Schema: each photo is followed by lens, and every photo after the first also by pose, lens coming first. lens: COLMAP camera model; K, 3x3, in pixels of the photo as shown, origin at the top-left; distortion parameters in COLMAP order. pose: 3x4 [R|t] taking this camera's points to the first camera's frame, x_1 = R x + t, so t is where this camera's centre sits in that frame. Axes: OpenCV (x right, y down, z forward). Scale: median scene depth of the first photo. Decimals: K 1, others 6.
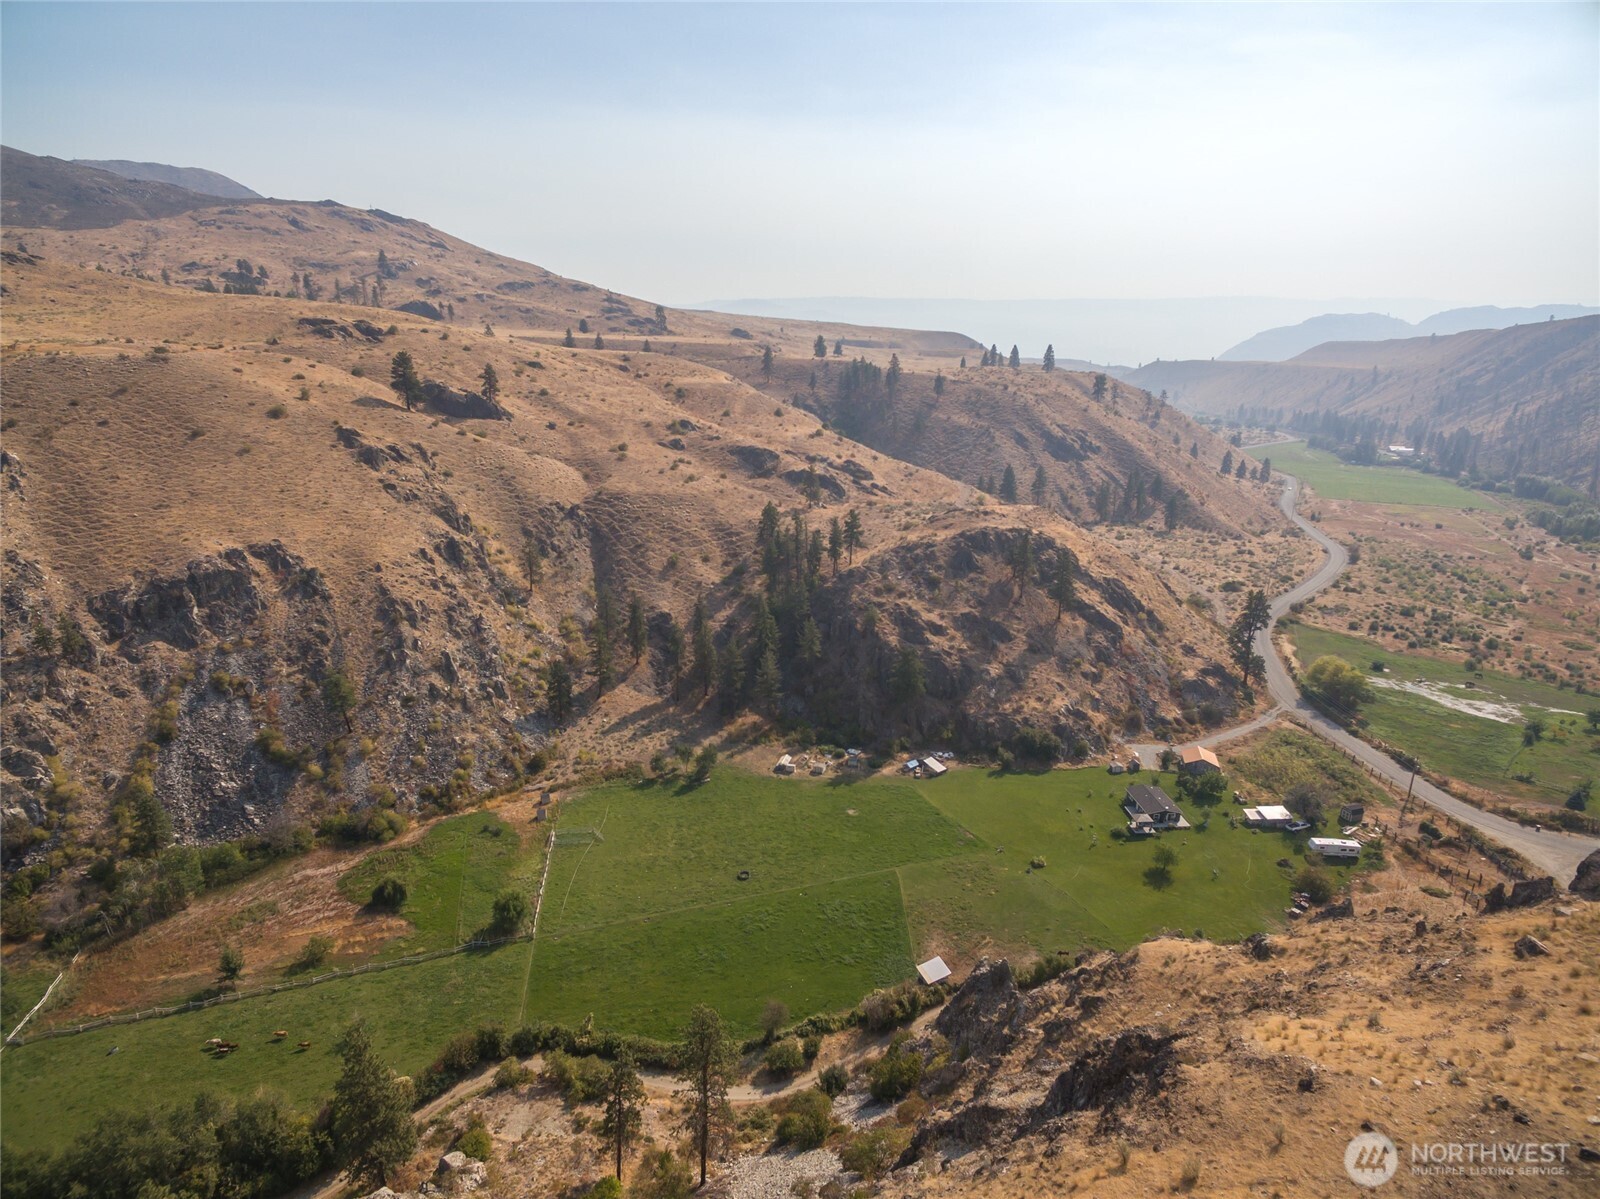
lens RADIAL K [[906.7, 0, 800.0], [0, 906.7, 599.5], [0, 0, 1]] dist [0.009166, -0.002122]
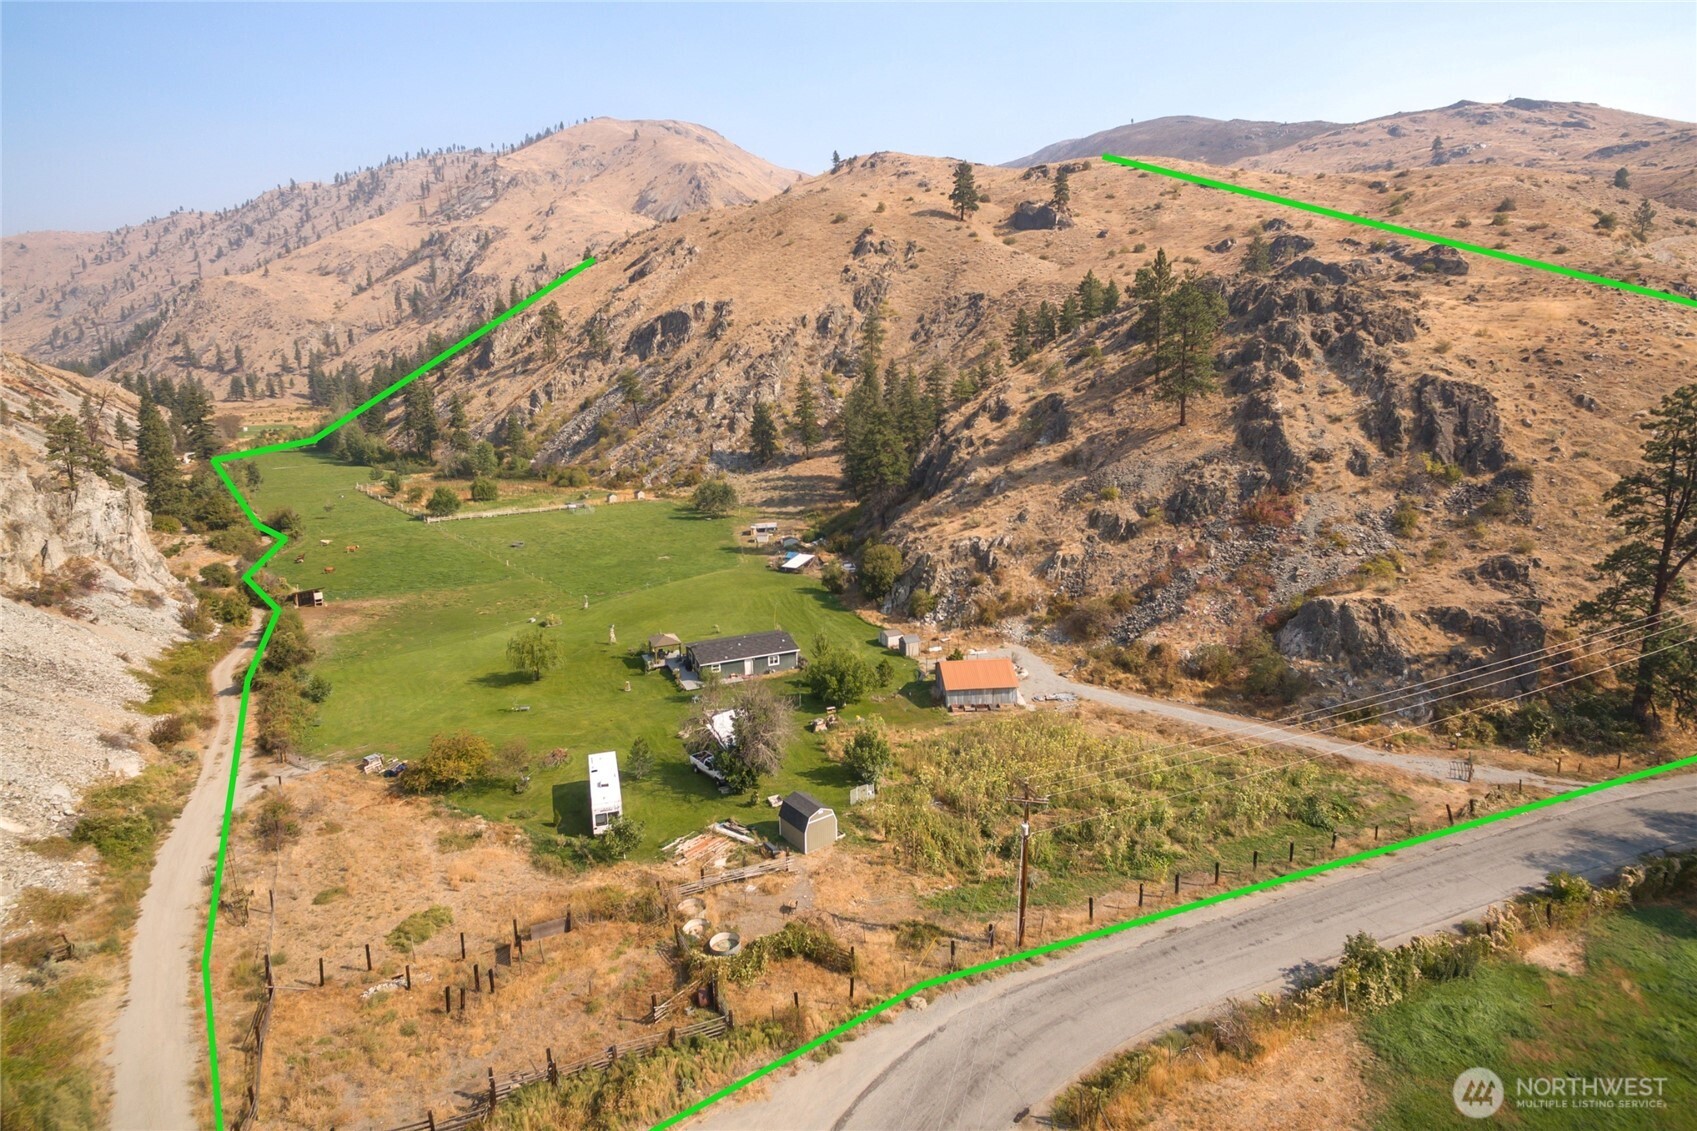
lens RADIAL K [[964.4, 0, 846.6], [0, 964.4, 506.6], [0, 0, 1]] dist [0.009886, -0.000971]
pose [[0.325145, 0.153175, -0.933176, 0.760589], [-0.251366, 0.965295, 0.070863, 0.076041], [0.911644, 0.211528, 0.352364, 0.715300]]
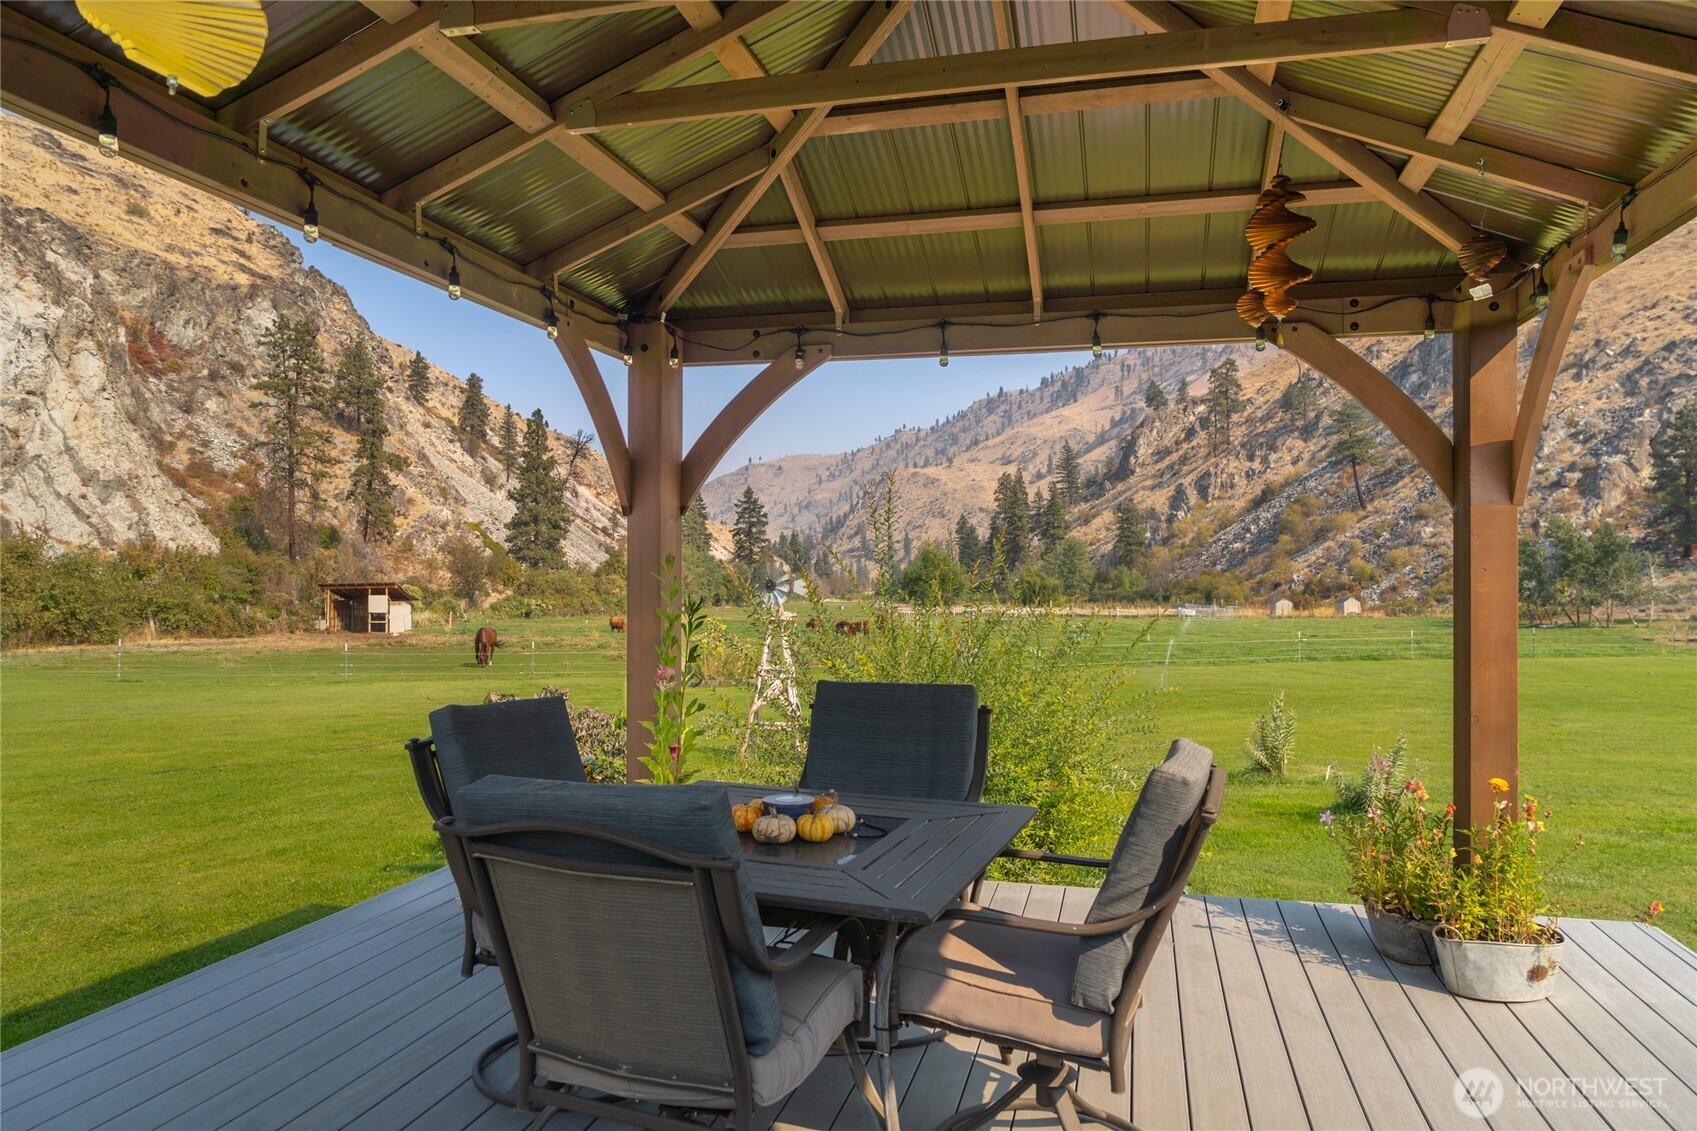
lens RADIAL K [[1138.8, 0, 838.4], [0, 1138.8, 554.3], [0, 0, 1]] dist [-0.019634, 0.009941]
pose [[-0.322413, -0.030999, -0.946092, 0.315764], [-0.280235, 0.957788, 0.064117, 0.198112], [0.904167, 0.285801, -0.317490, 0.817388]]
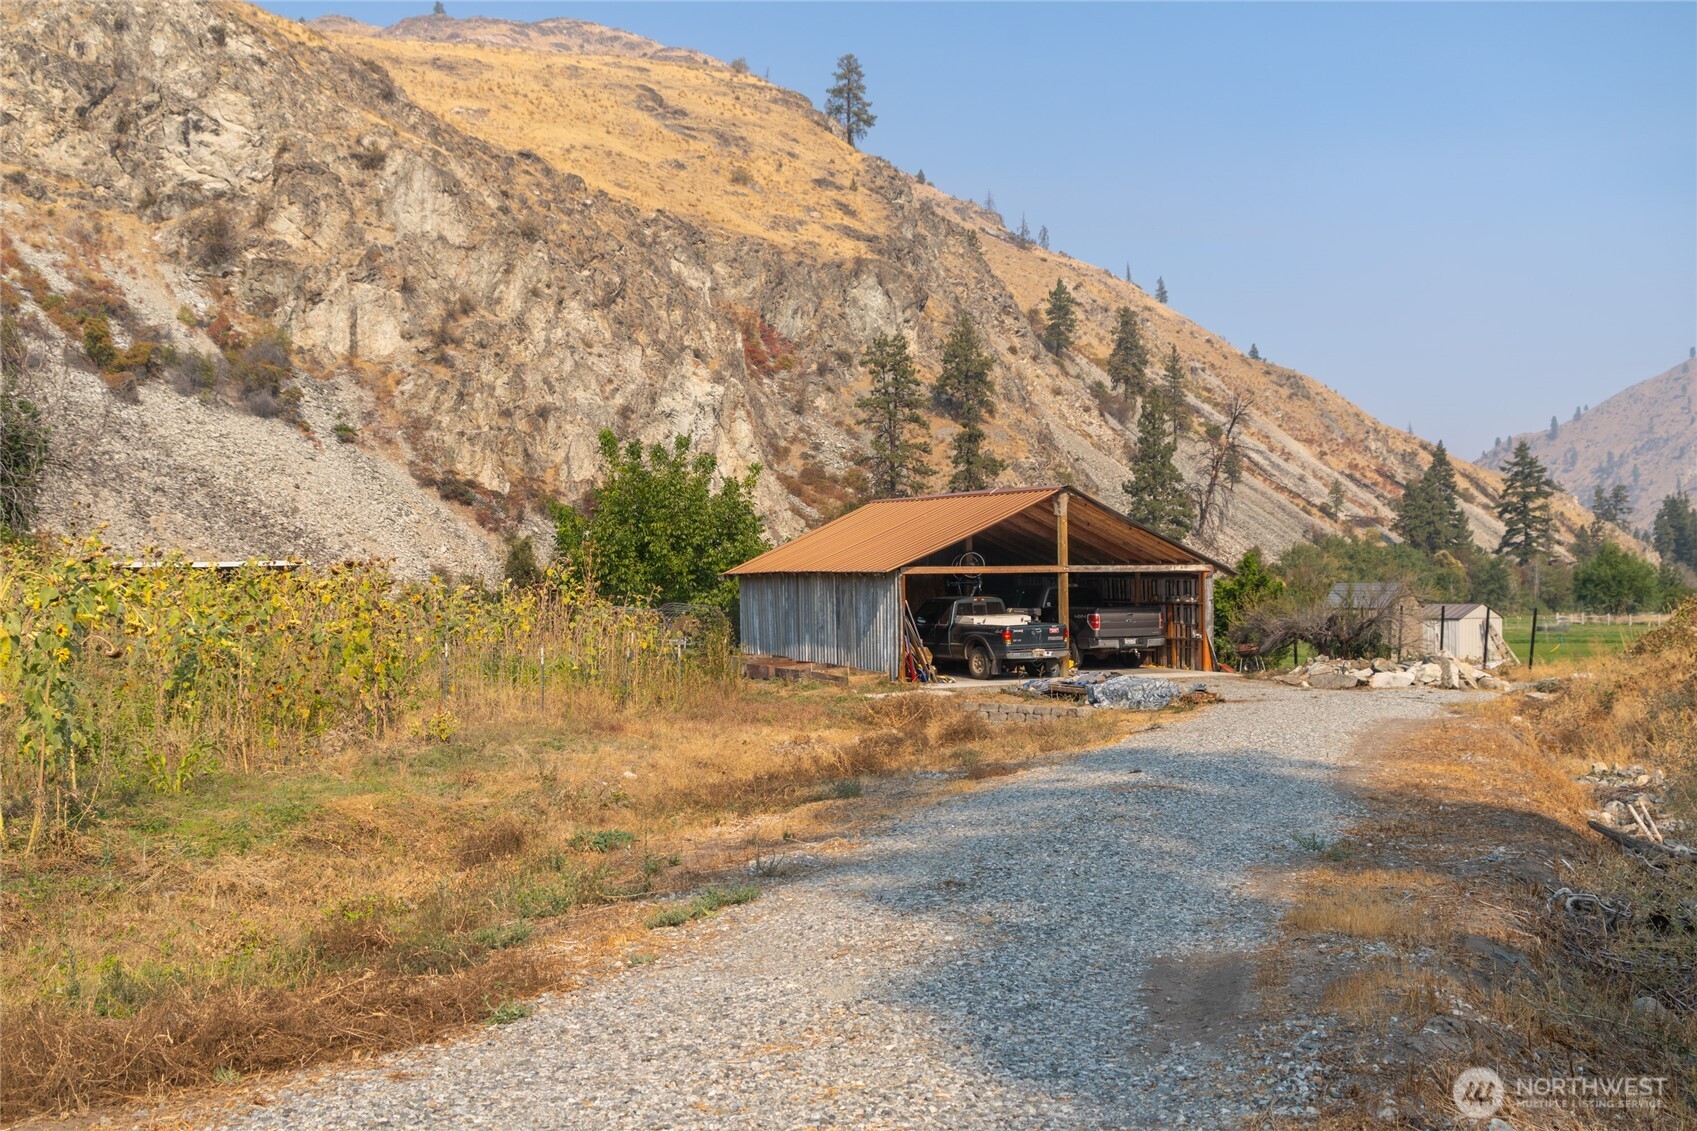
lens RADIAL K [[2007.6, 0, 853.8], [0, 2007.6, 539.3], [0, 0, 1]] dist [0.010258, 0.006607]
pose [[-0.728917, -0.015227, -0.684433, 0.535952], [-0.194947, 0.962978, 0.186194, 0.127644], [0.656259, 0.269148, -0.704899, 1.044964]]
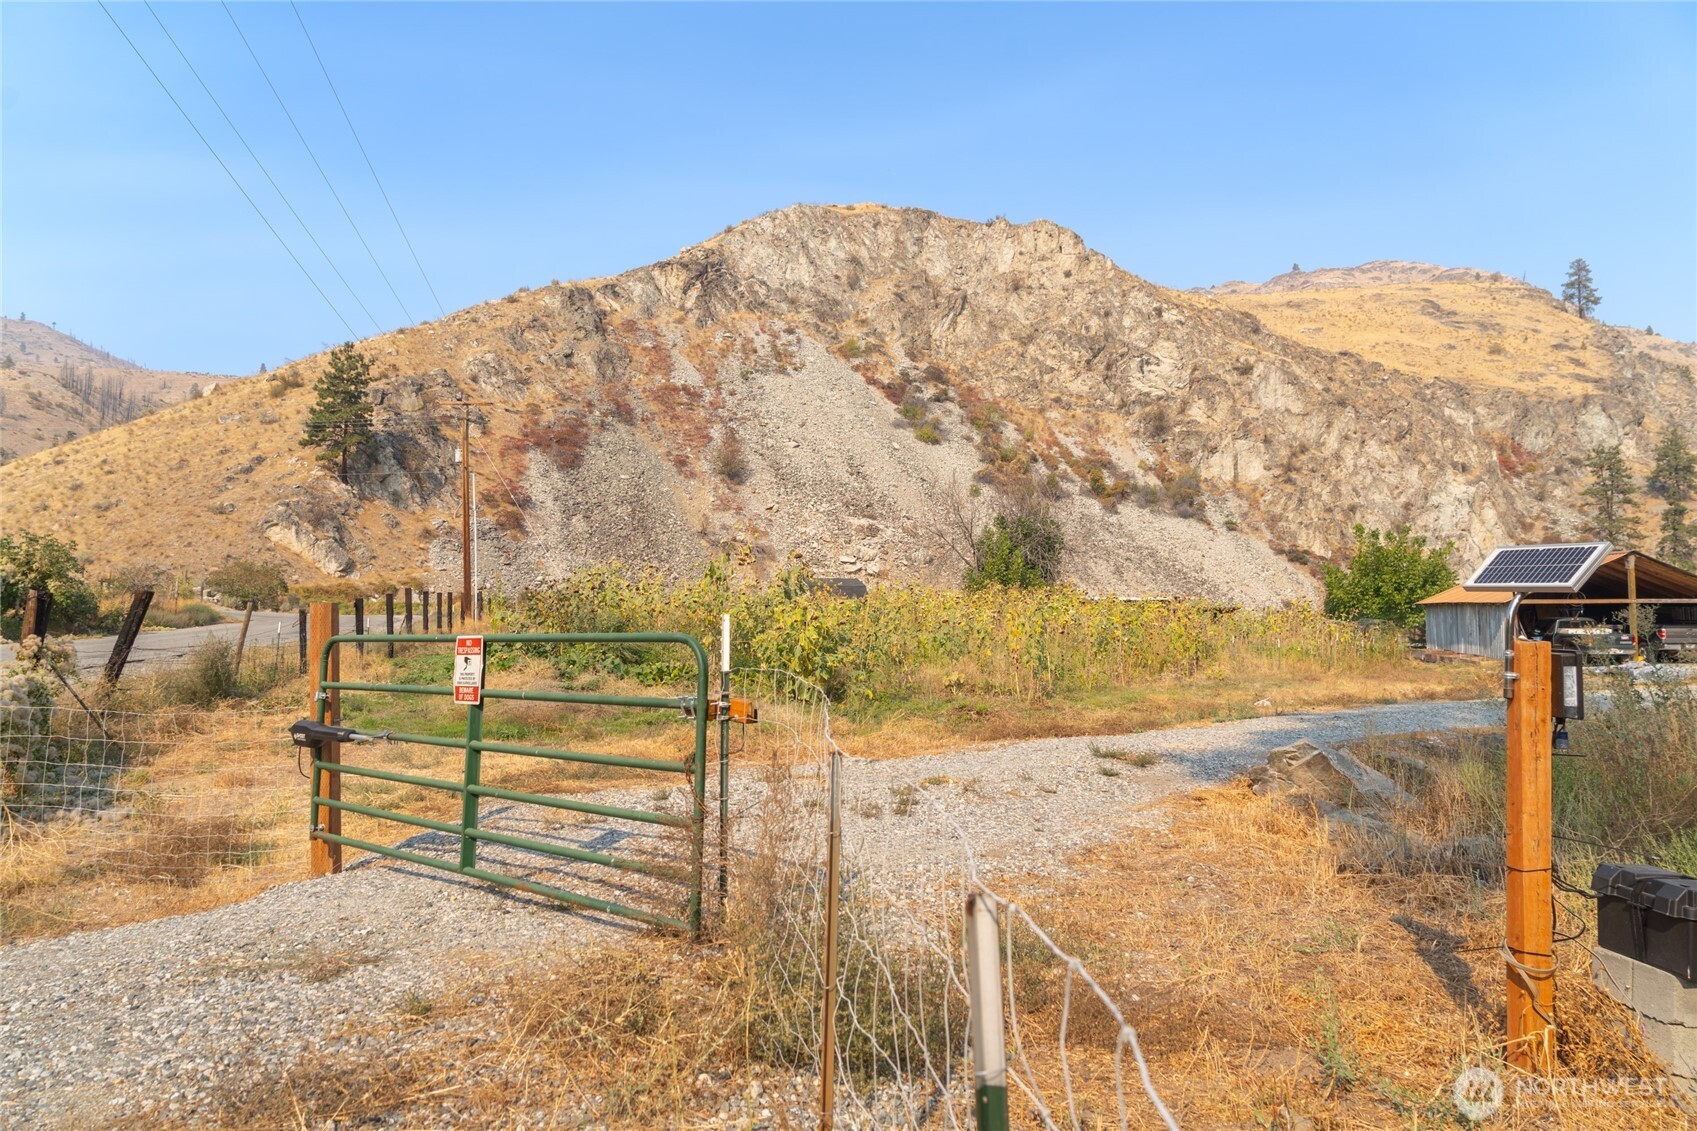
lens RADIAL K [[1152.2, 0, 812.8], [0, 1152.2, 549.2], [0, 0, 1]] dist [-0.031956, 0.017358]
pose [[-0.989548, -0.014376, -0.143483, 0.543156], [-0.047778, 0.971502, 0.232168, 0.120014], [0.136057, 0.236596, -0.962035, 1.072248]]
